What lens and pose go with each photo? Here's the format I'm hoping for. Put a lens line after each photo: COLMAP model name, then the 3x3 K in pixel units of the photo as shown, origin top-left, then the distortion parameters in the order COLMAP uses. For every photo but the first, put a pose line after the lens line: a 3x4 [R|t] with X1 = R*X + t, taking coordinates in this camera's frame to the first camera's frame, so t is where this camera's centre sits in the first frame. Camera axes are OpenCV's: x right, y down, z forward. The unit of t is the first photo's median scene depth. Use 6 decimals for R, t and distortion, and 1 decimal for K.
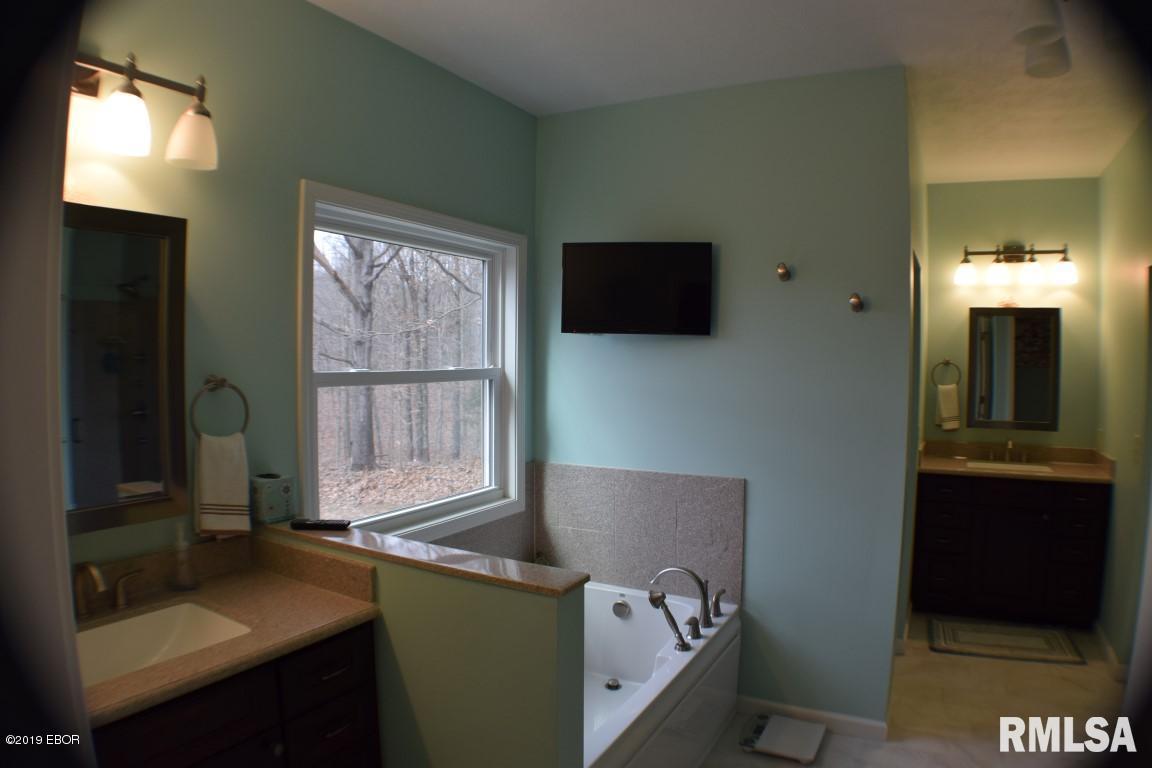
lens RADIAL K [[703.1, 0, 576.0], [0, 703.1, 384.0], [0, 0, 1]] dist [-0.203540, 0.052935]
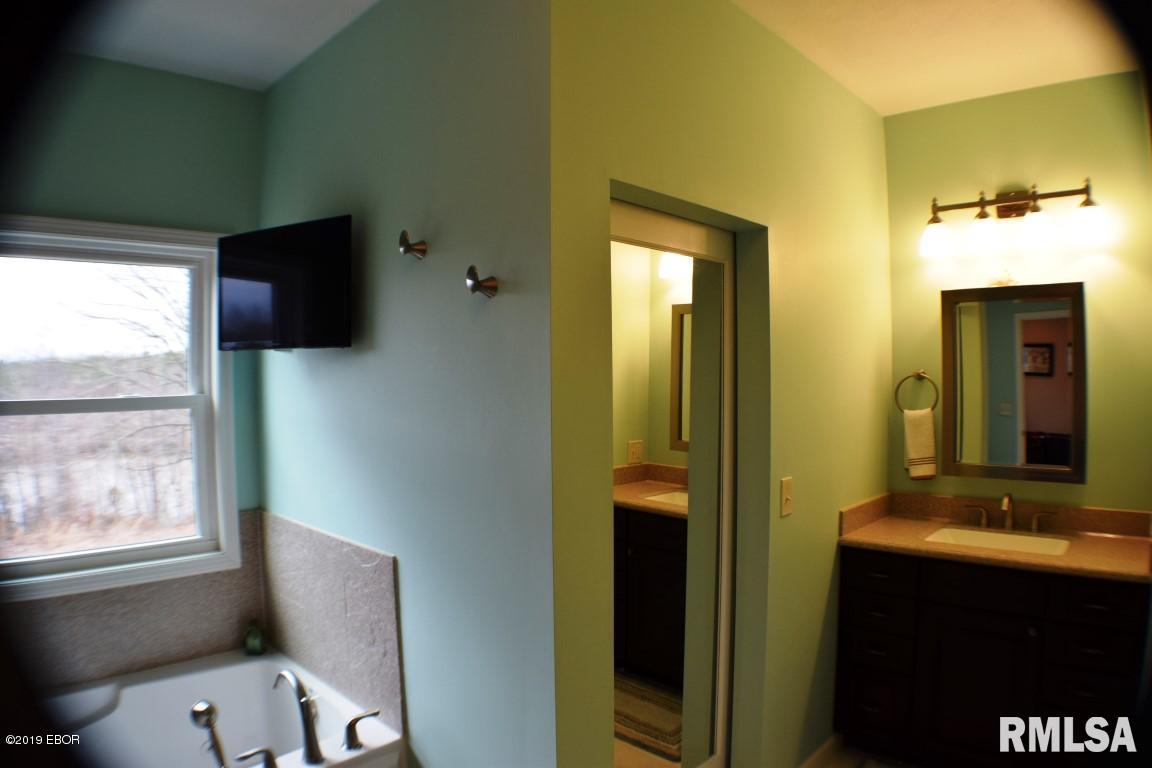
lens RADIAL K [[703.1, 0, 576.0], [0, 703.1, 384.0], [0, 0, 1]] dist [-0.203540, 0.052935]
pose [[0.968648, -0.015172, -0.247974, 0.426095], [0.008034, 0.999524, -0.029770, -0.007461], [0.248307, 0.026844, 0.968309, 0.286463]]
